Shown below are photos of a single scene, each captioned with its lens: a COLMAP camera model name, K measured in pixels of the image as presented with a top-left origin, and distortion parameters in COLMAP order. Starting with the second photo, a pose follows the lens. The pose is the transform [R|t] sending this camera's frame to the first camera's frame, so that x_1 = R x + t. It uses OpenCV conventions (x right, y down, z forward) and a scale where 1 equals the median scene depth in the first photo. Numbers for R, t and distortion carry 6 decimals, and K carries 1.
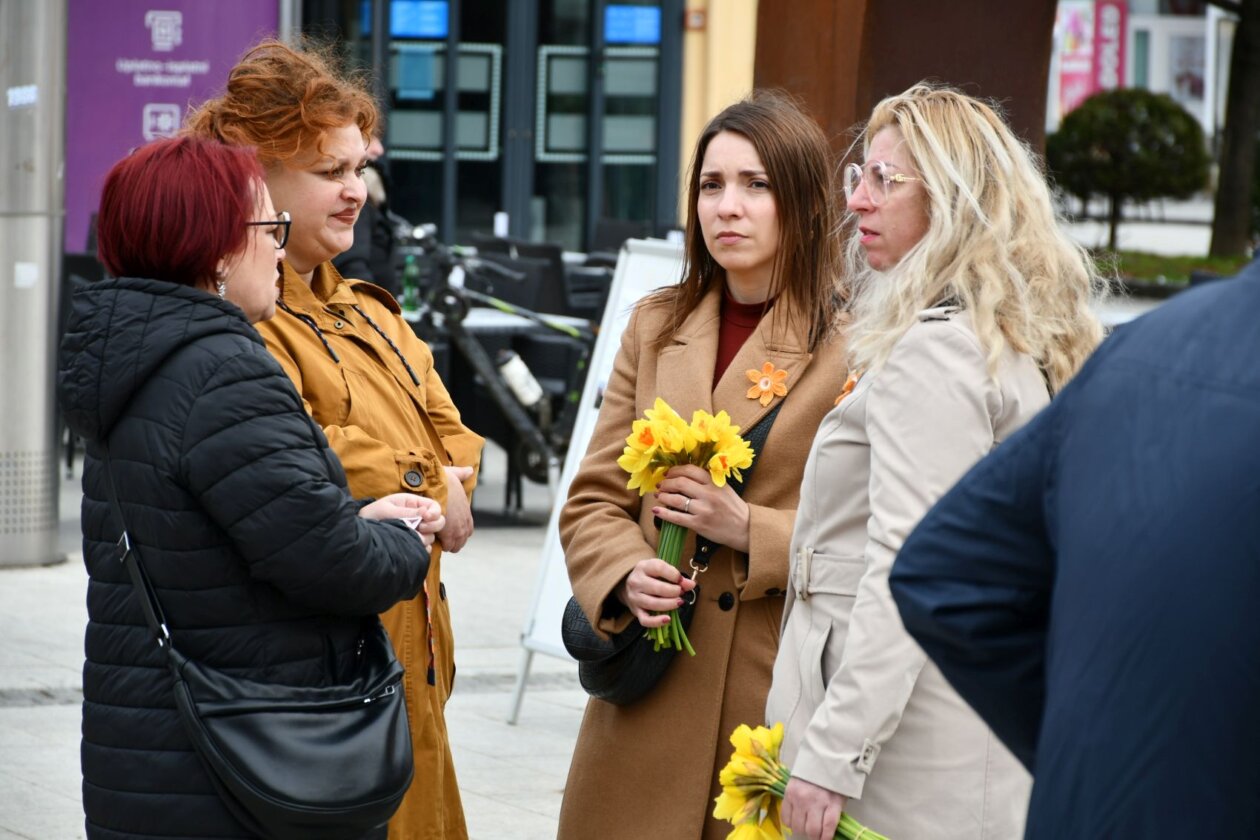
lens RADIAL K [[6071.1, 0, 631.3], [0, 6071.1, 420.7], [0, 0, 1]] dist [1.361759, 0.000000]
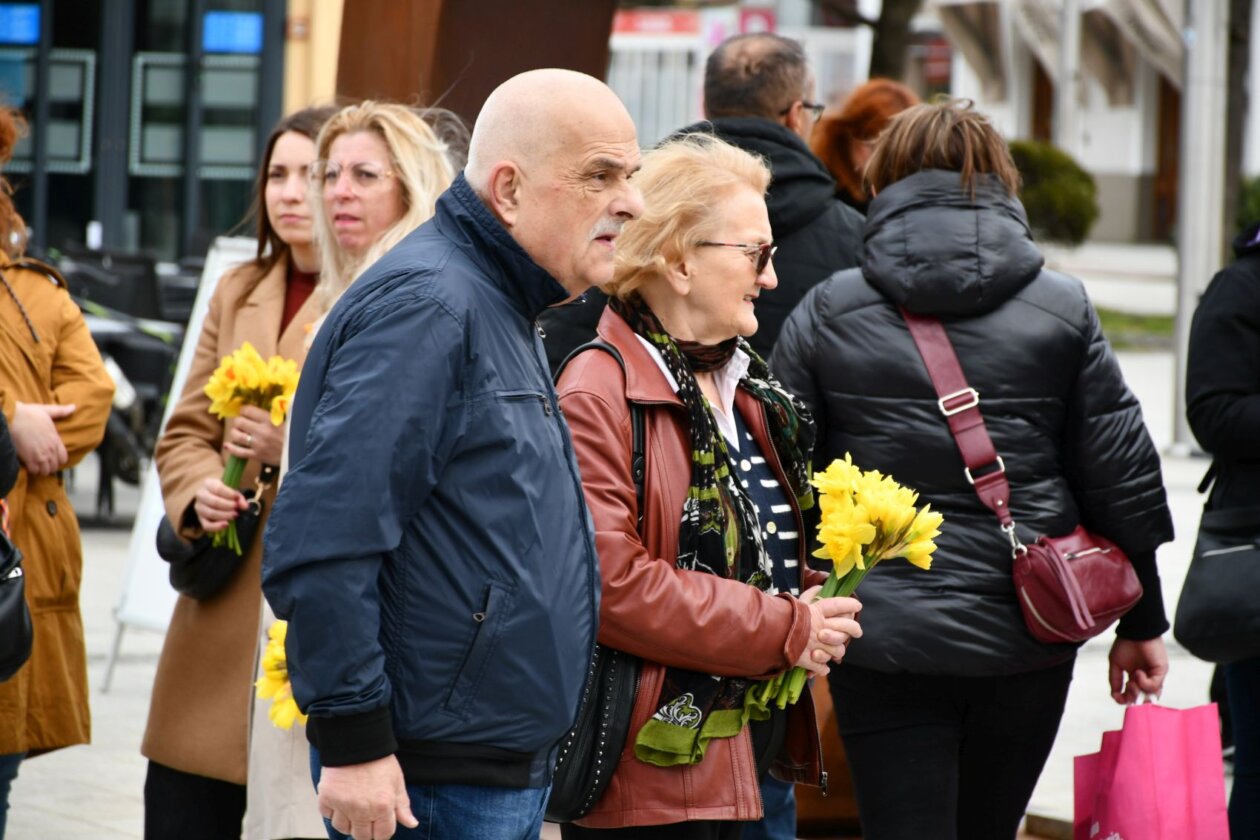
lens RADIAL K [[6742.7, 0, 629.6], [0, 6742.7, 420.6], [0, 0, 1]] dist [-0.456249, 0.000000]
pose [[0.998175, 0.011413, 0.059296, 0.001012], [-0.010992, 0.999912, -0.007419, 0.005775], [-0.059376, 0.006754, 0.998213, -0.106573]]
